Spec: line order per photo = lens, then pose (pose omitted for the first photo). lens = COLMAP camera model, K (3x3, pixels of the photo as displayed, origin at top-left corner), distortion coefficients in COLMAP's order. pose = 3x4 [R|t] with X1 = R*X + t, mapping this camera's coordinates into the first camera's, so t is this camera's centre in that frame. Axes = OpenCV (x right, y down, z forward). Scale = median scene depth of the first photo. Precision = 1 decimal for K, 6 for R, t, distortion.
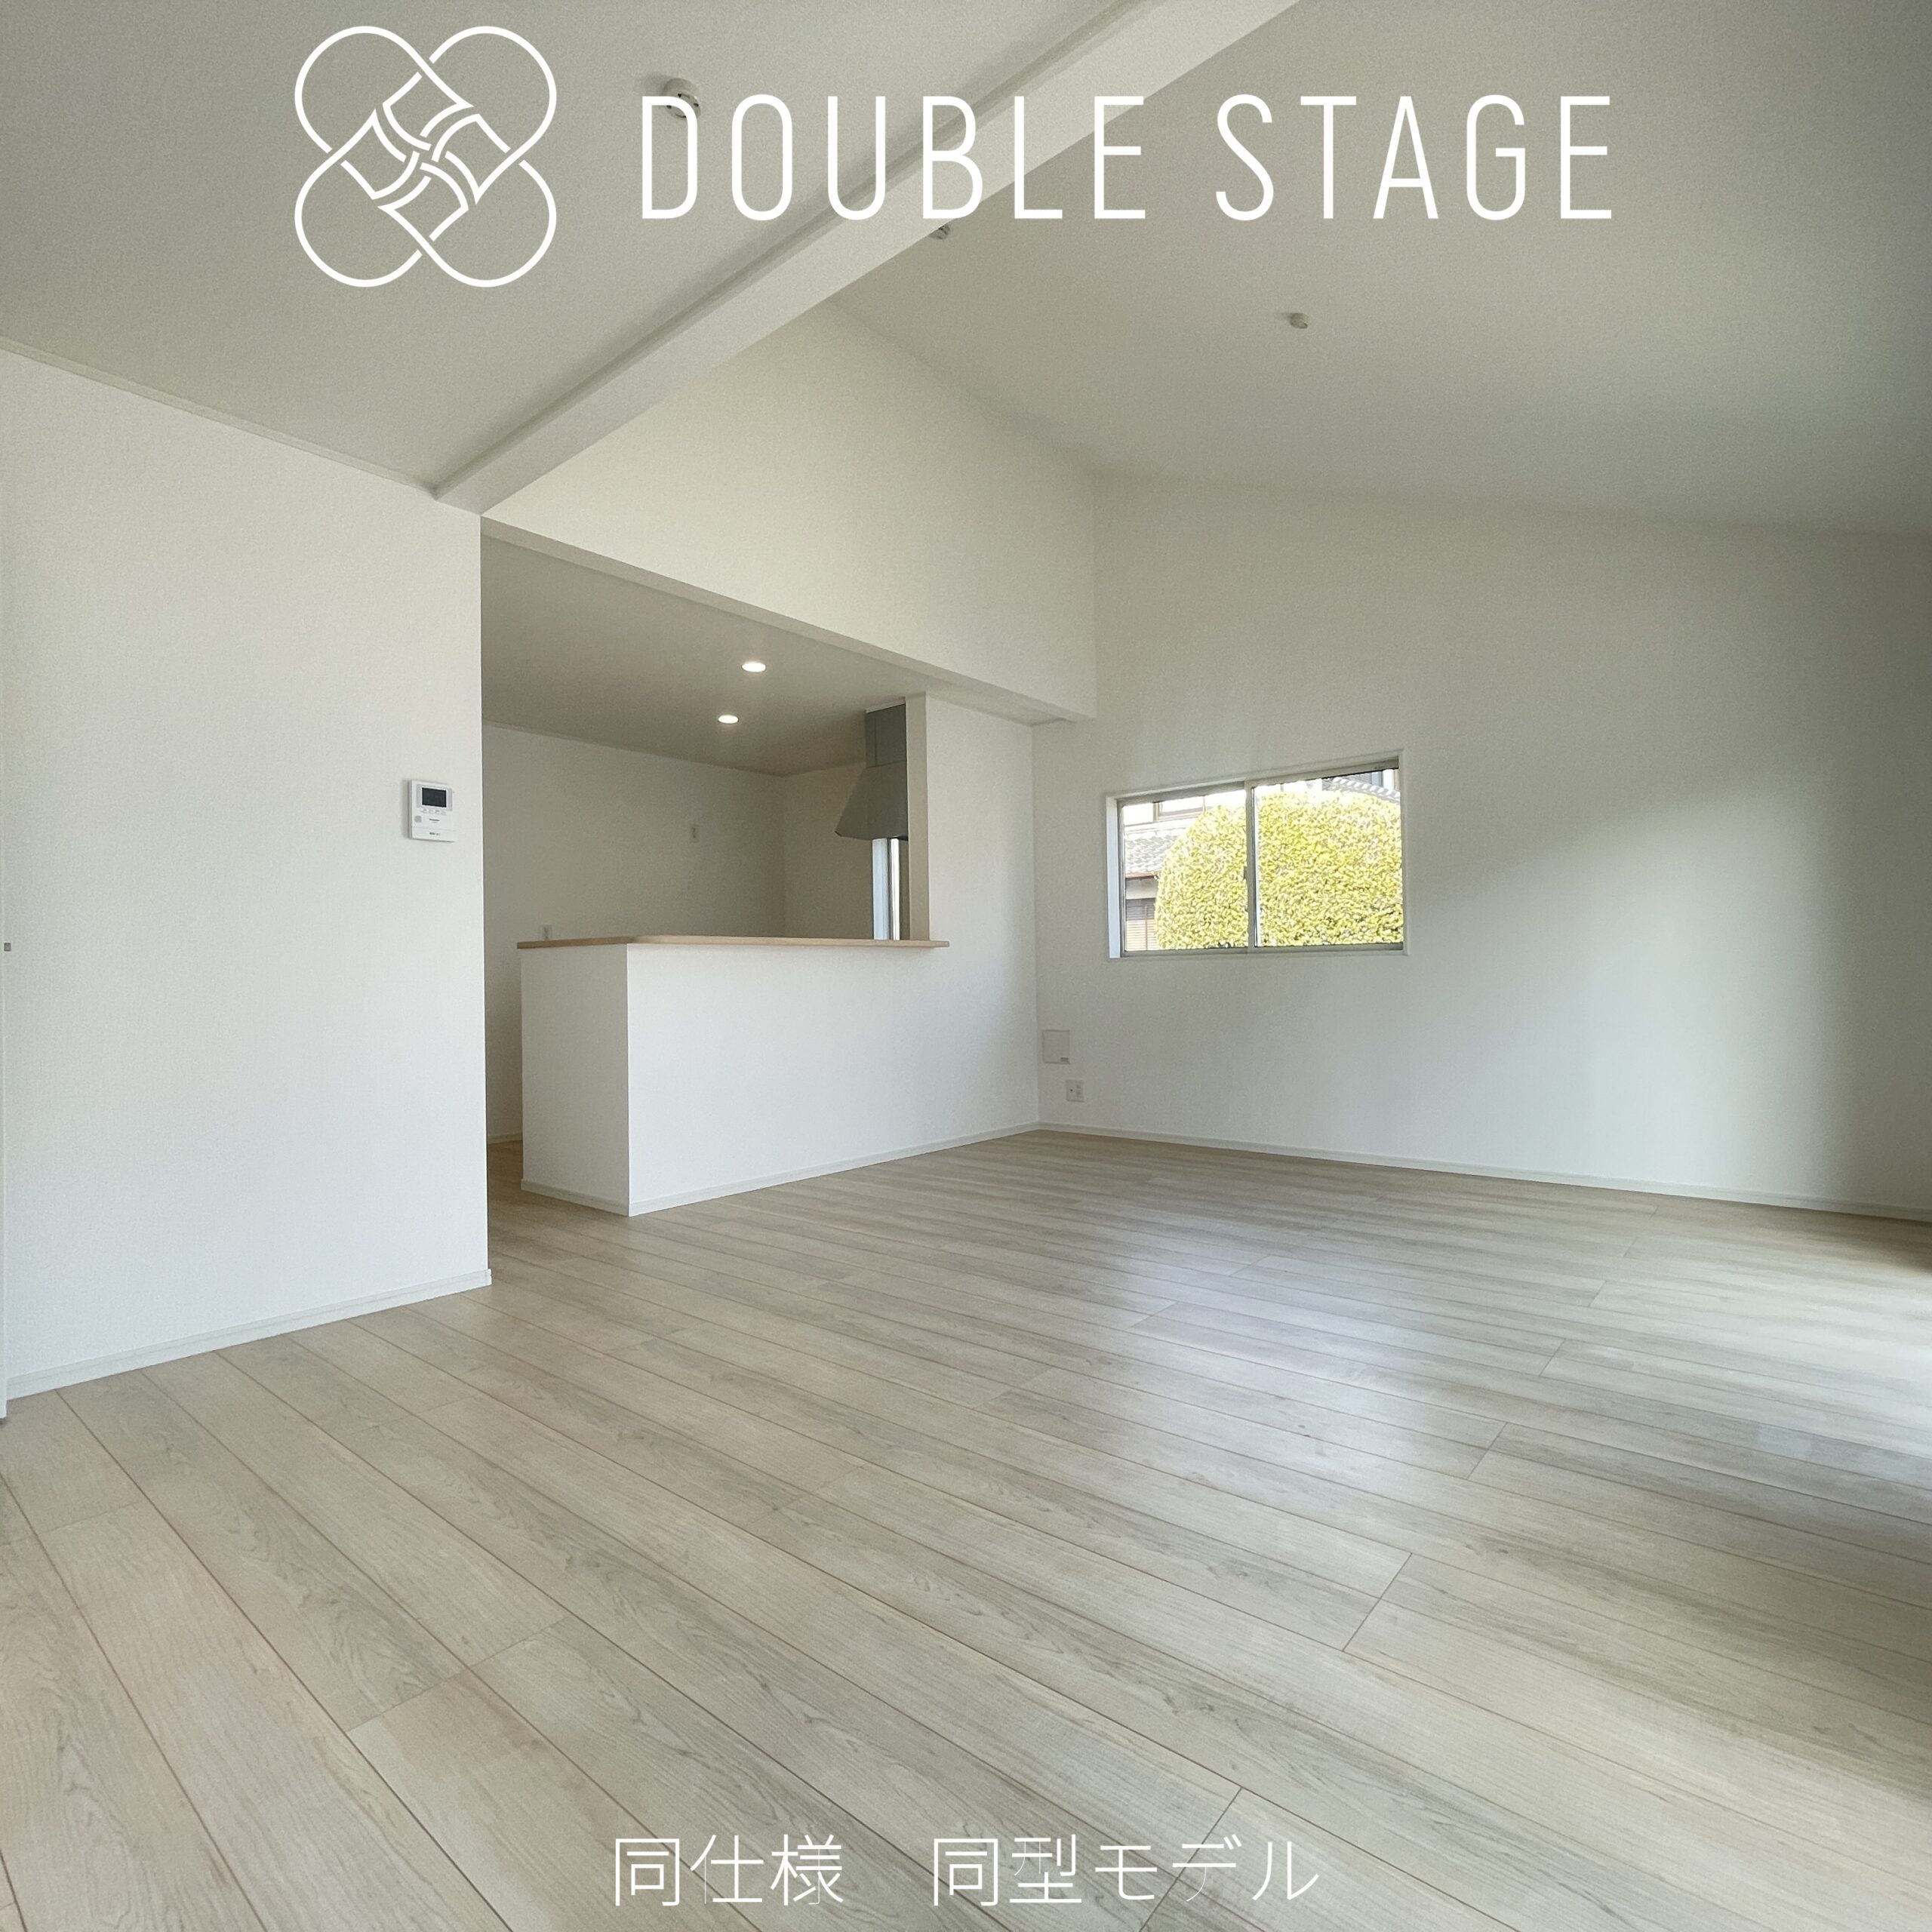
lens RADIAL K [[1043.2, 0, 960.2], [0, 1043.2, 947.0], [0, 0, 1]] dist [0.010441, 0.003442]
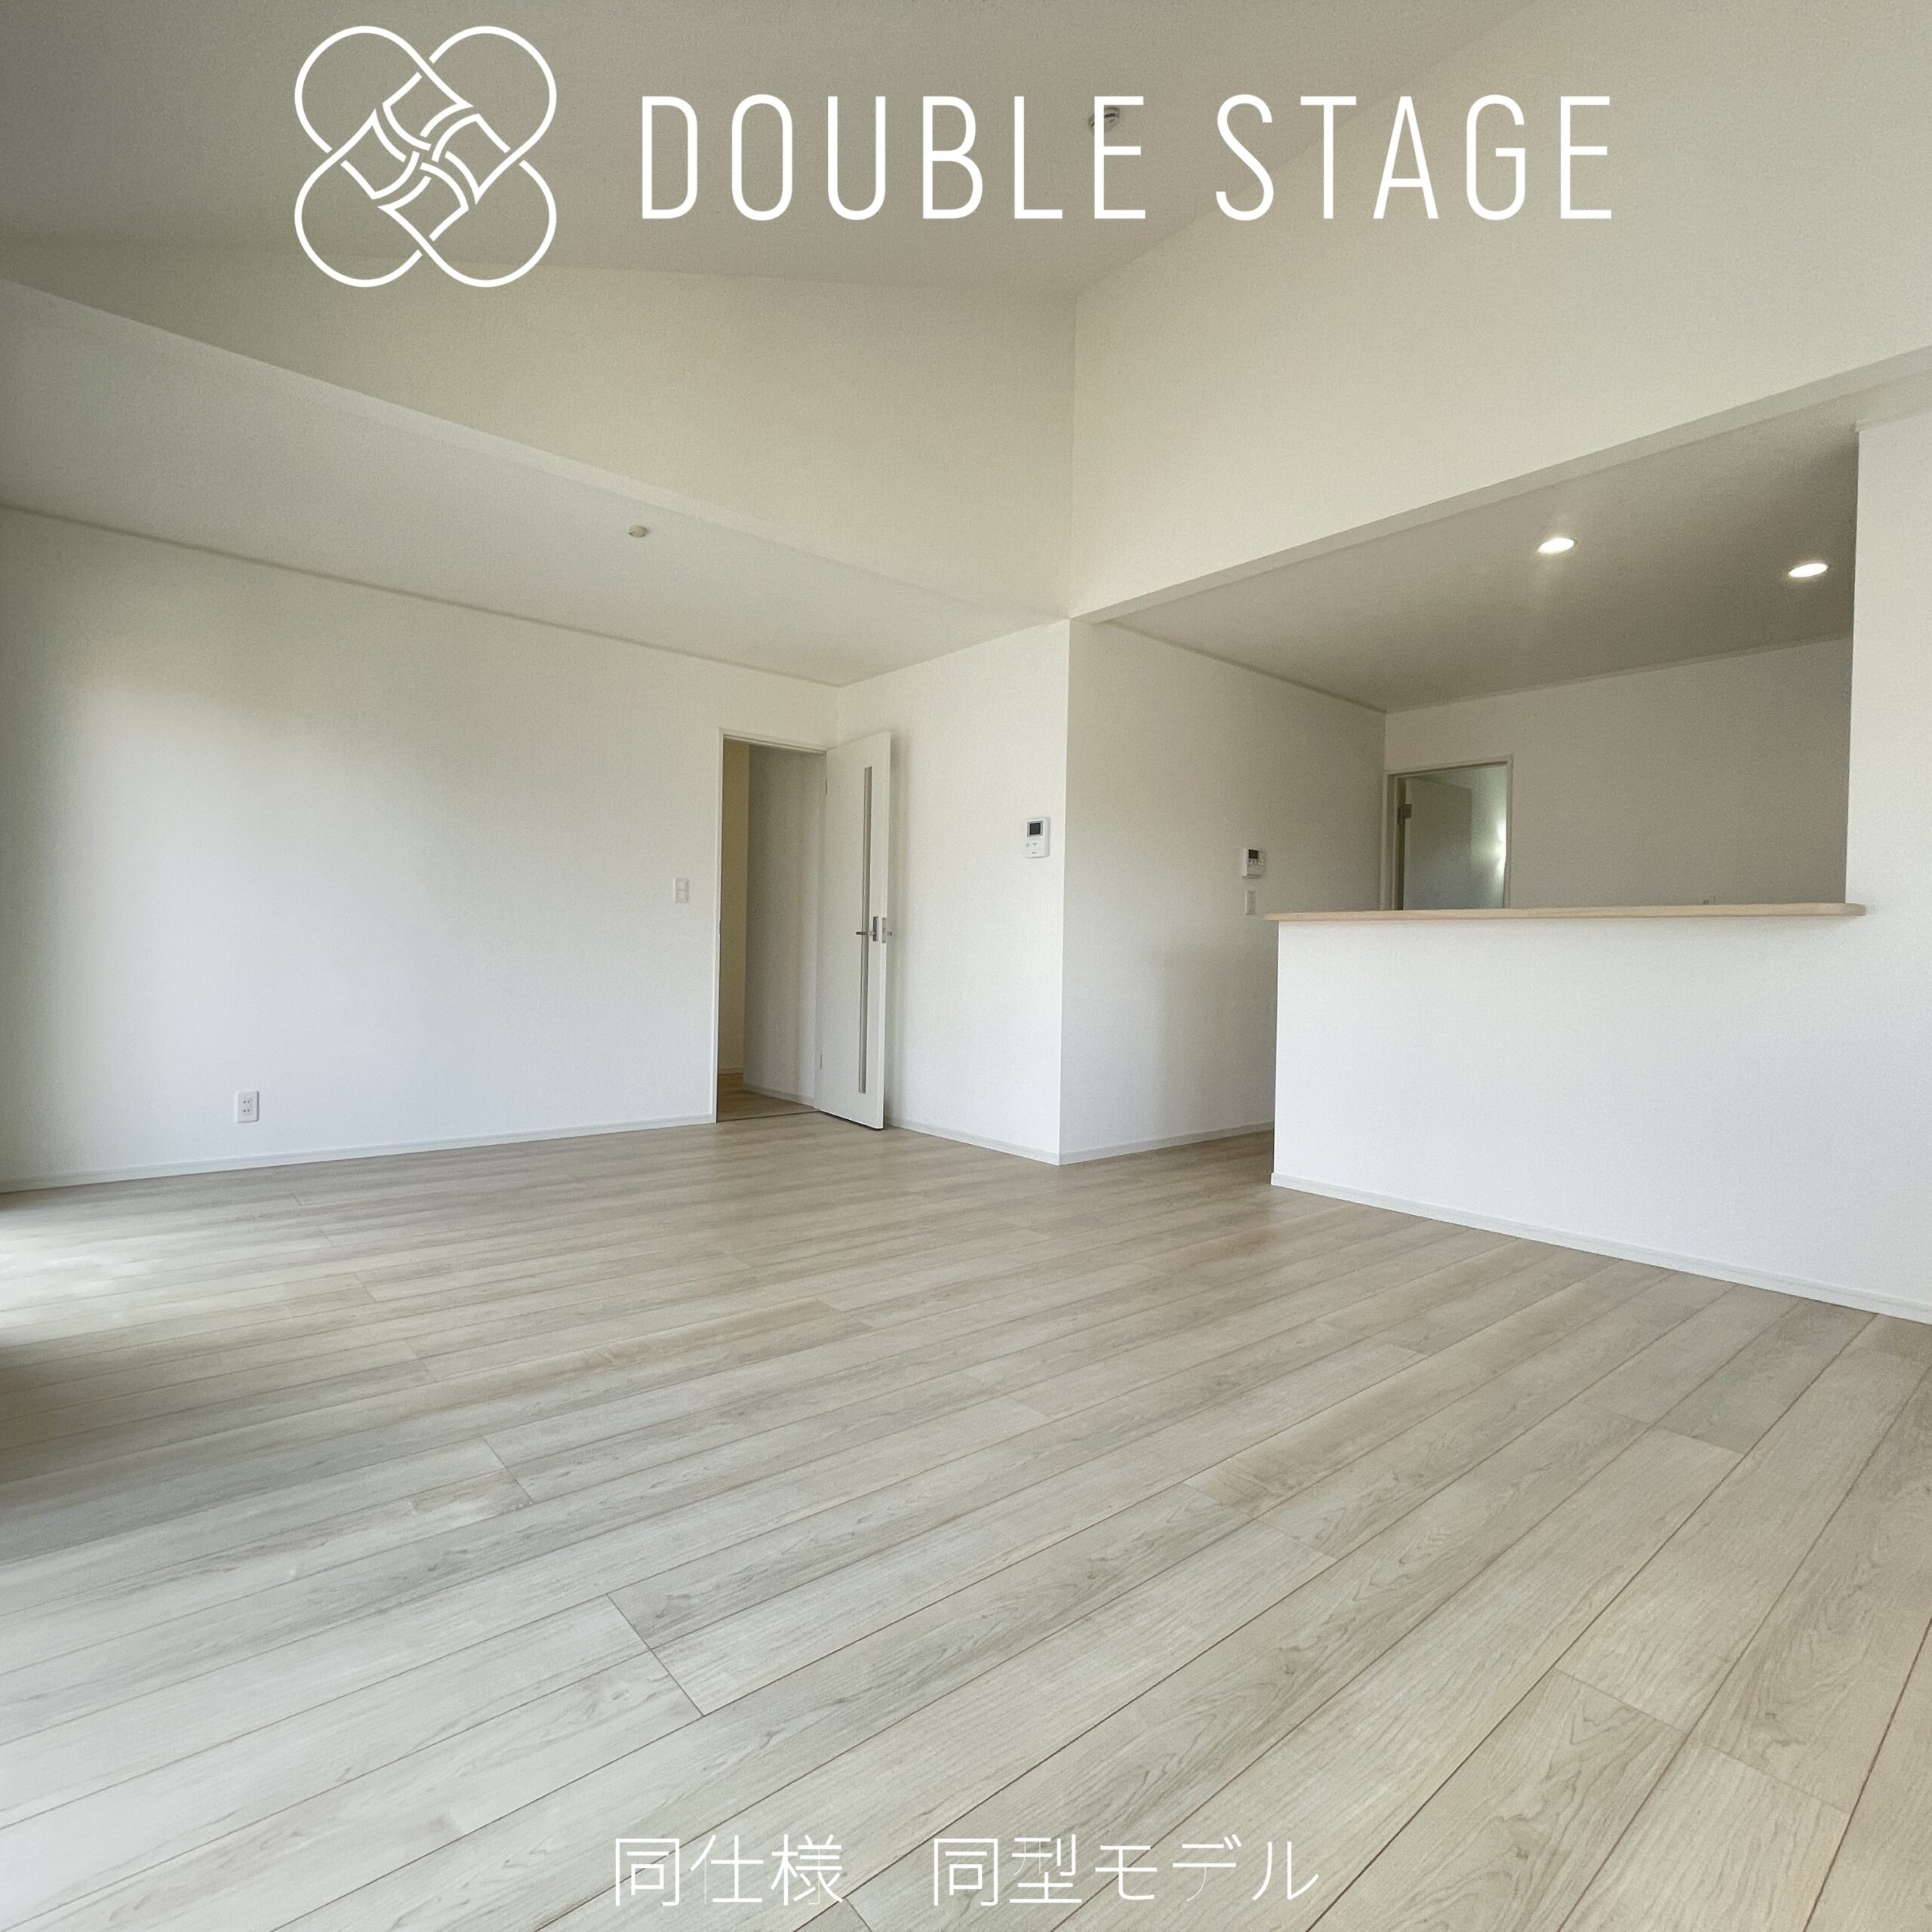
lens RADIAL K [[1043.2, 0, 966.3], [0, 1043.2, 926.8], [0, 0, 1]] dist [0.010441, 0.003442]
pose [[-0.173013, -0.011603, -0.984851, 1.191108], [0.002899, 0.999920, -0.012290, 0.022701], [0.984915, -0.004981, -0.172966, 1.393119]]
